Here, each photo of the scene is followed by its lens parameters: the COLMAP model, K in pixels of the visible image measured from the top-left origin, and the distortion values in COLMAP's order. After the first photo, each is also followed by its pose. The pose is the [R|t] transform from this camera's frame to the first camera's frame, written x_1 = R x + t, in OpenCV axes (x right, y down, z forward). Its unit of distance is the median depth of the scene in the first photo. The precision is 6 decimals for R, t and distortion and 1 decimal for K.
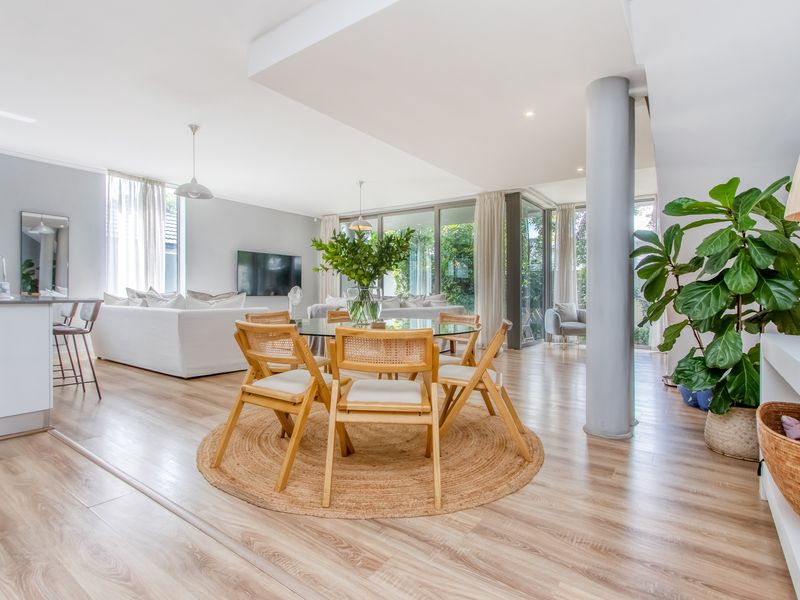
lens RADIAL K [[411.8, 0, 396.9], [0, 411.8, 301.2], [0, 0, 1]] dist [0.000643, 0.000150]
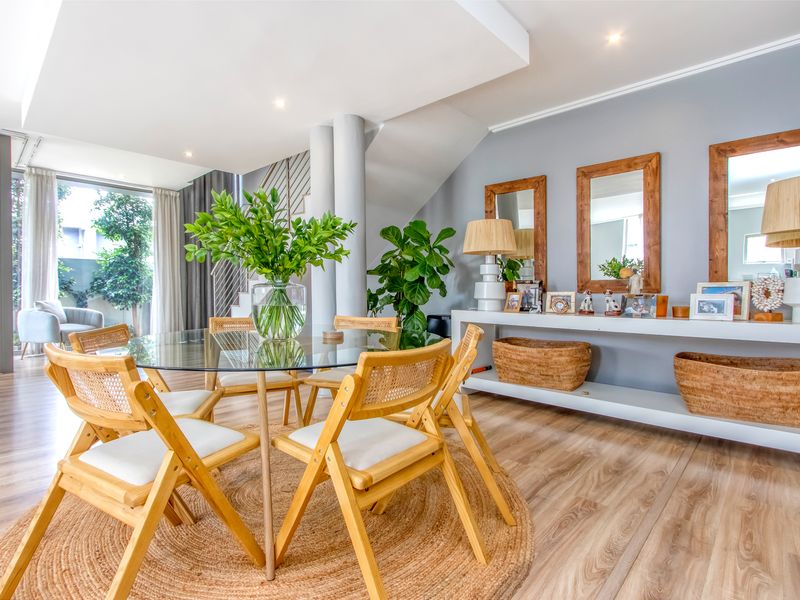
lens RADIAL K [[411.8, 0, 391.6], [0, 411.8, 292.6], [0, 0, 1]] dist [0.000643, 0.000150]
pose [[0.127588, -0.028458, 0.991419, -0.745199], [0.021186, 0.999438, 0.025962, -0.040732], [-0.991601, 0.017691, 0.128120, 0.758682]]
